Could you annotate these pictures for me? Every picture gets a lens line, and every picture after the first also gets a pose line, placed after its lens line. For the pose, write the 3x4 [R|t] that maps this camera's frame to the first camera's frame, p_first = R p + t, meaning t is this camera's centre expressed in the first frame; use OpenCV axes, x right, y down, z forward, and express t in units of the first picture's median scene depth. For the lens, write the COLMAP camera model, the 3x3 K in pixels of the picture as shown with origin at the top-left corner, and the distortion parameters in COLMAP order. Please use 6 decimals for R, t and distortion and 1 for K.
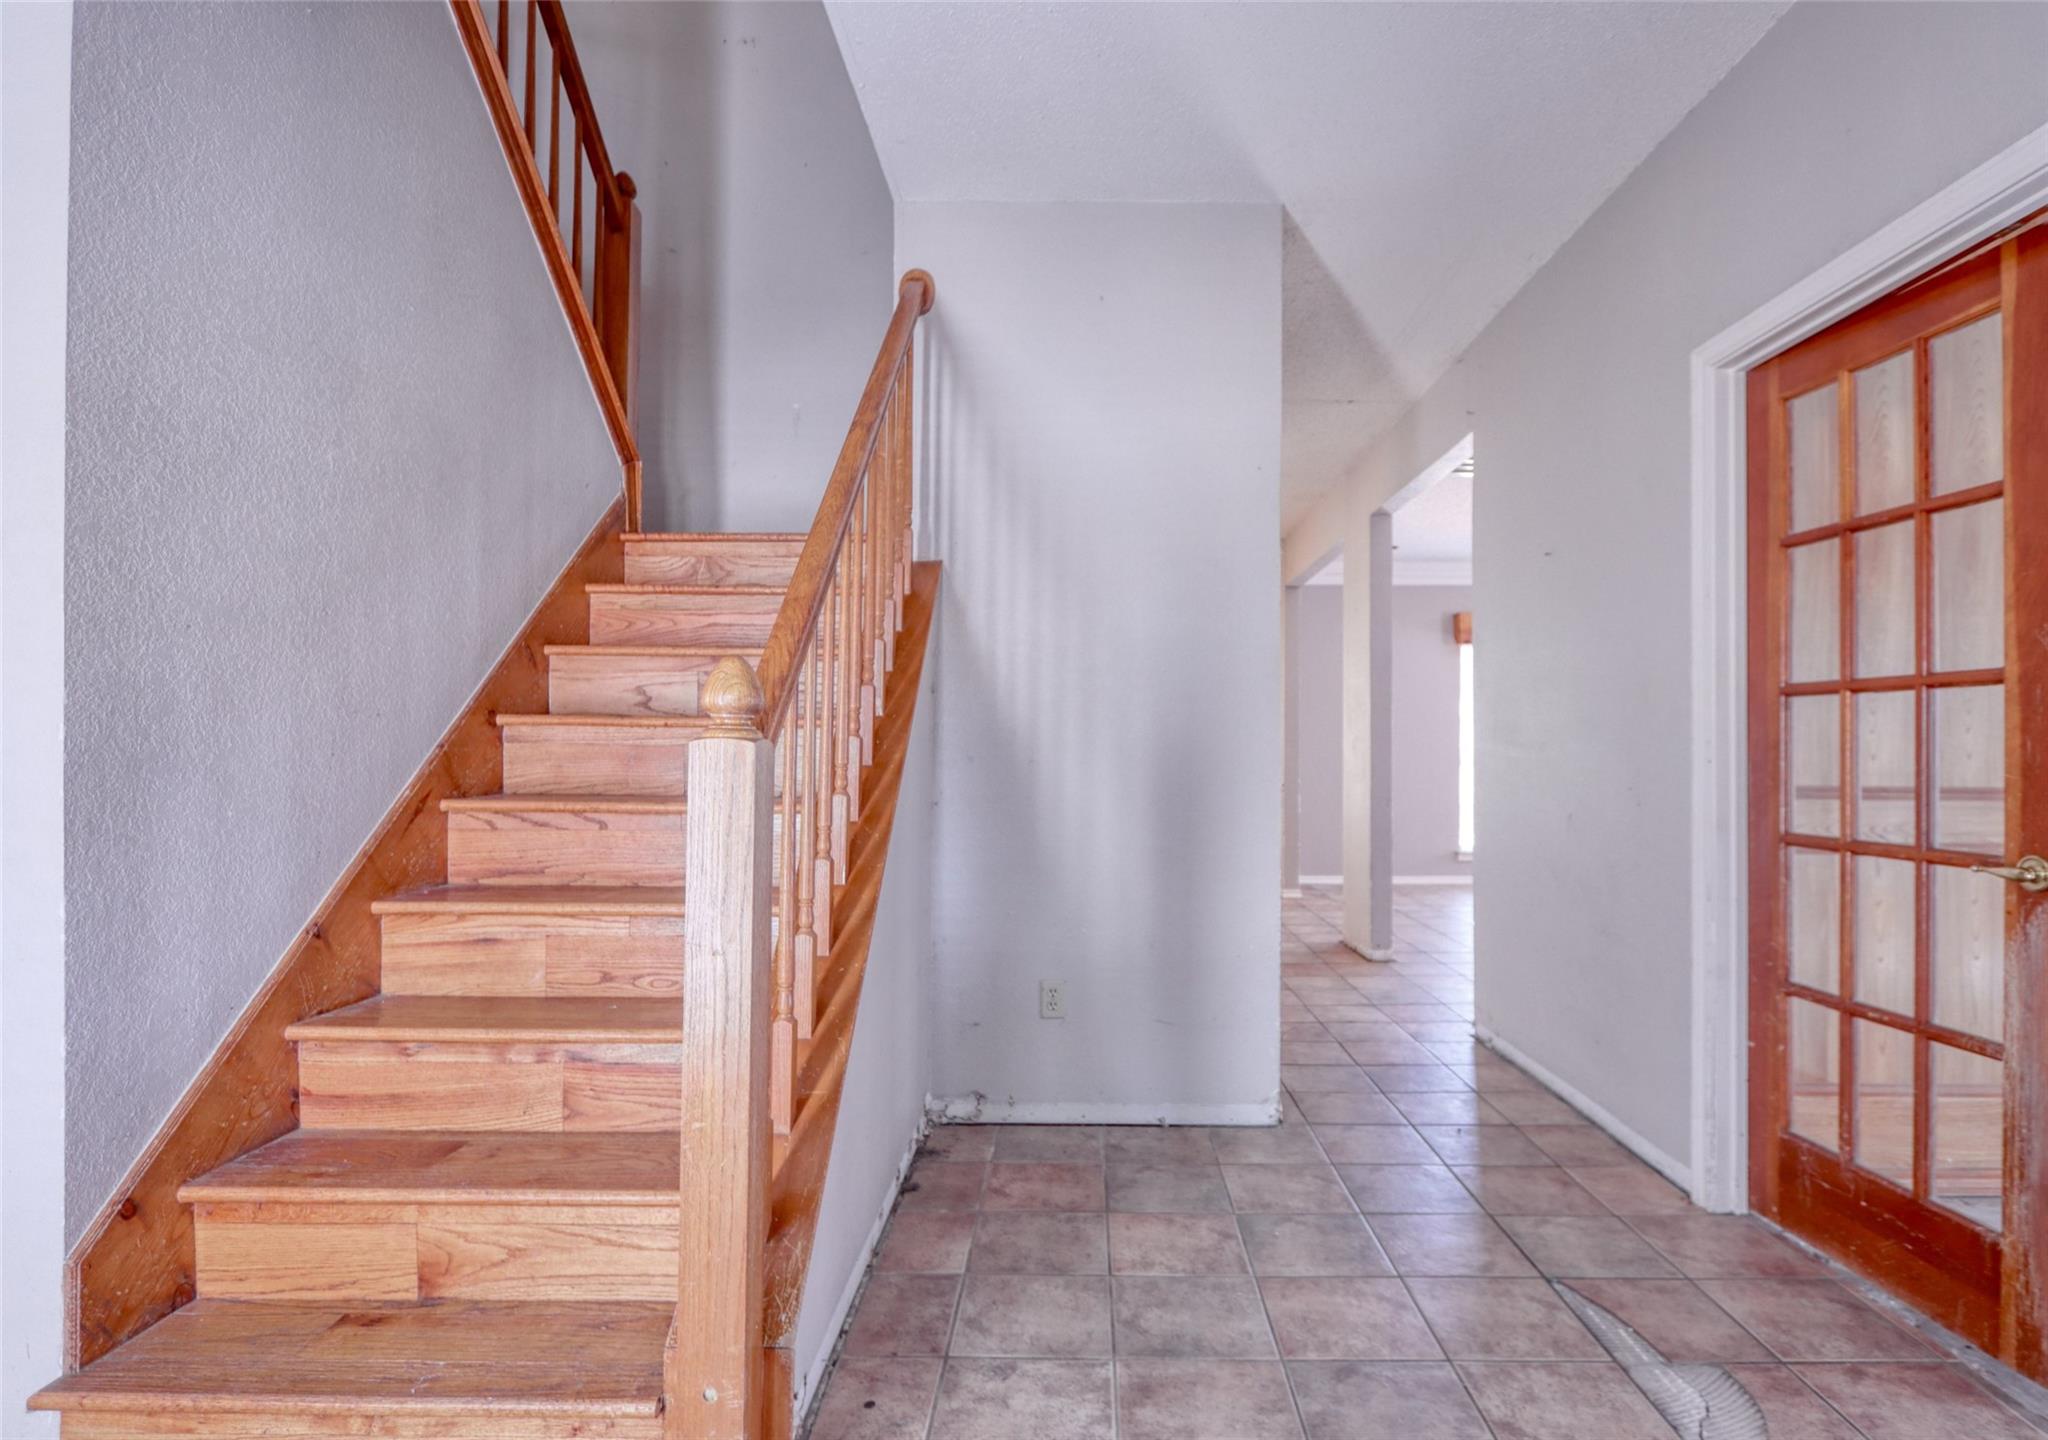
lens RADIAL K [[1112.5, 0, 1025.3], [0, 1112.5, 733.5], [0, 0, 1]] dist [0.001368, 0.000445]
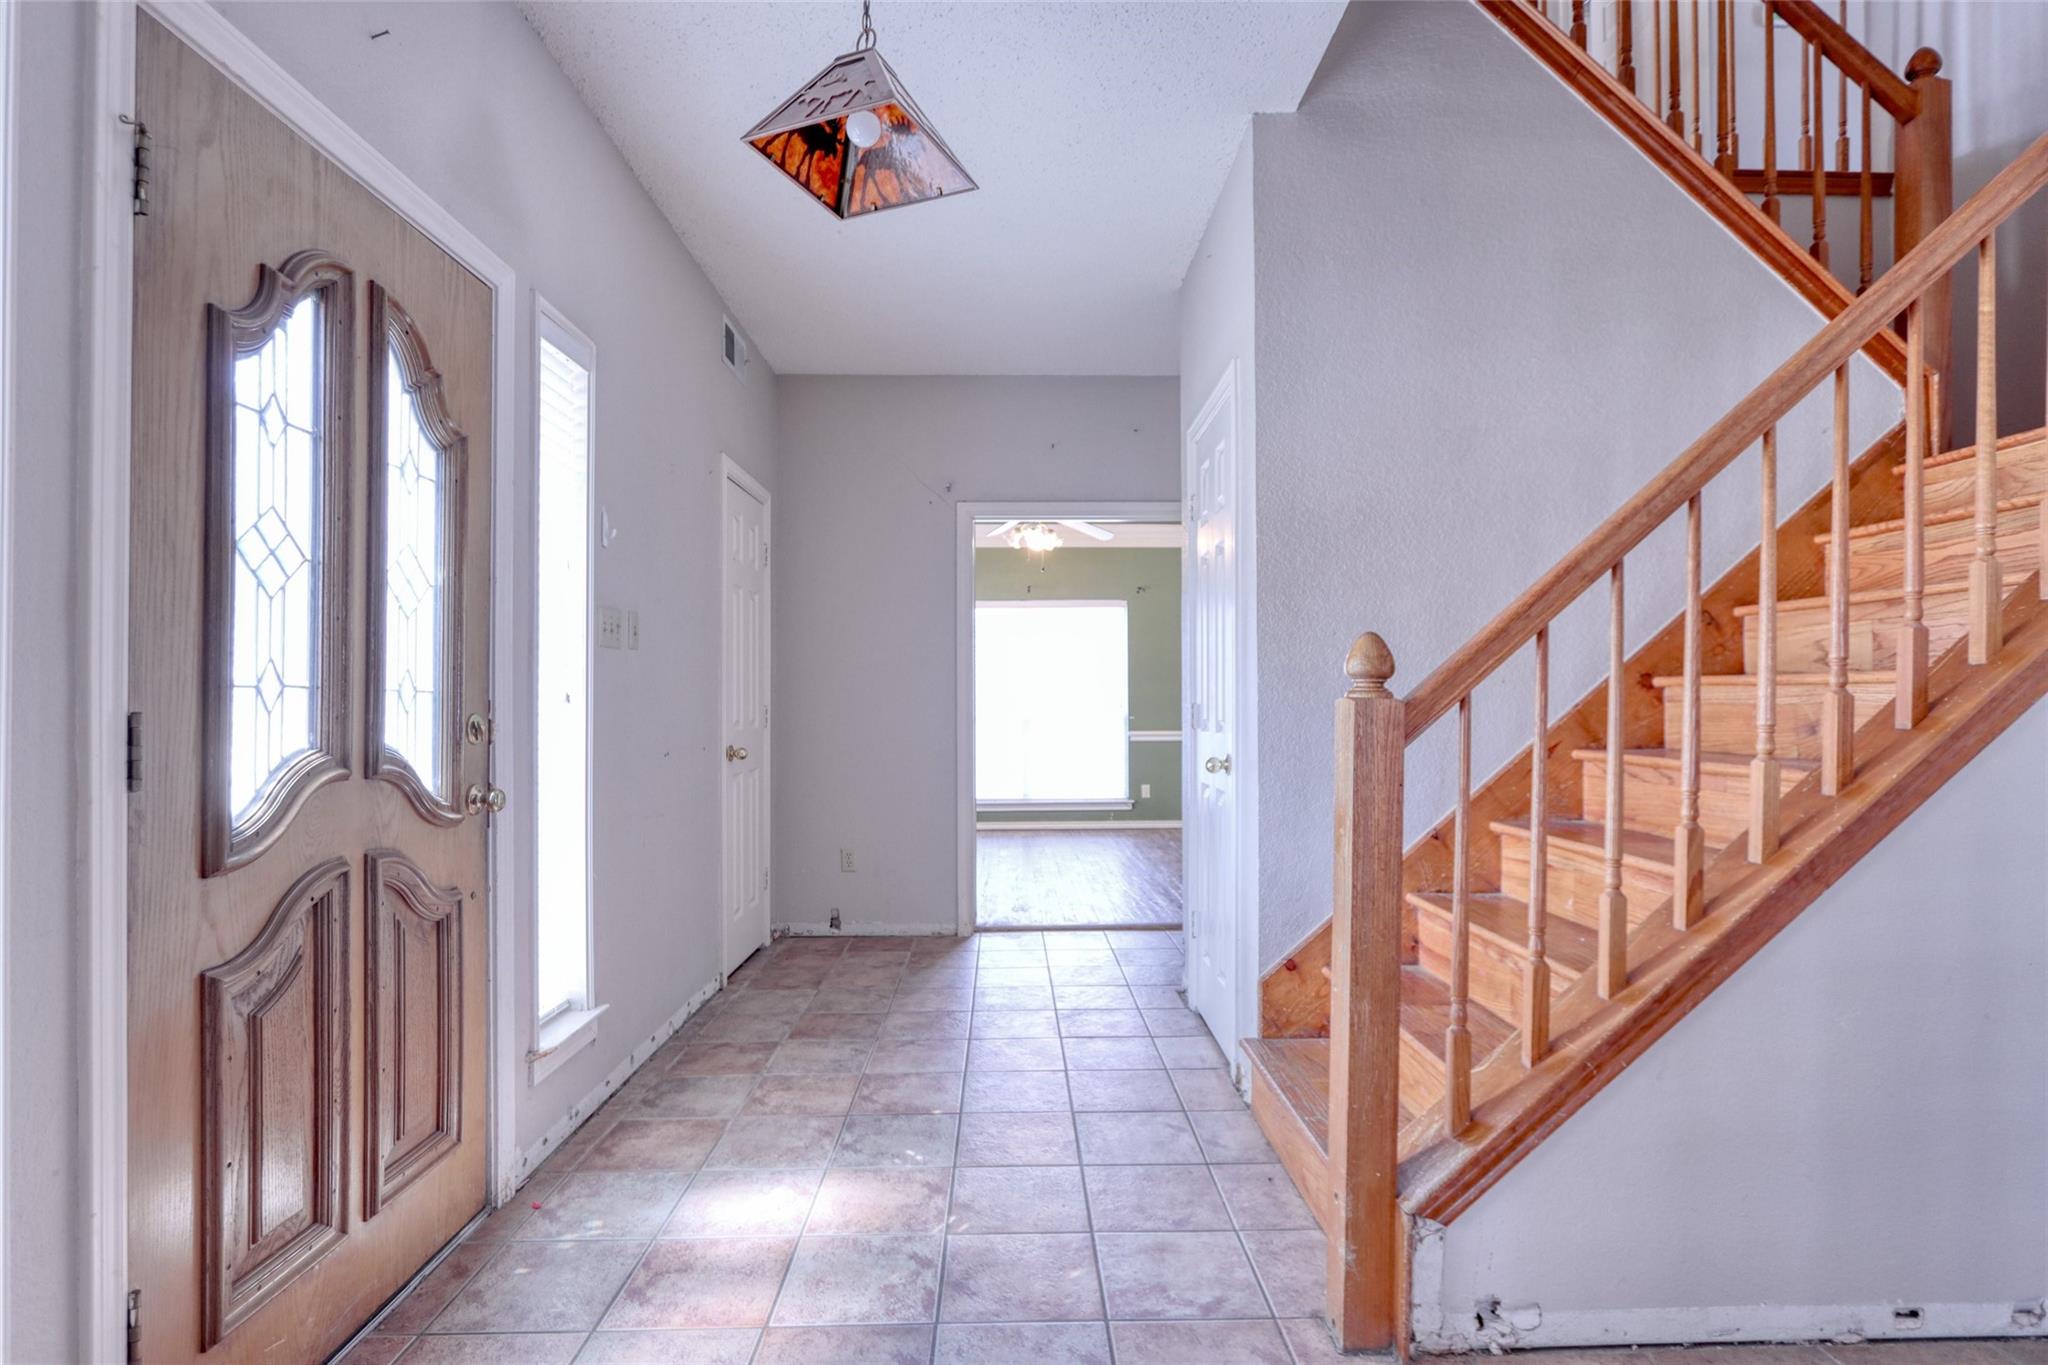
lens RADIAL K [[997.7, 0, 1026.8], [0, 997.7, 698.9], [0, 0, 1]] dist [-0.009053, 0.001488]
pose [[0.034049, -0.010478, -0.999365, 0.583738], [0.010333, 0.999895, -0.010131, 0.009698], [0.999367, -0.009981, 0.034154, 0.397516]]
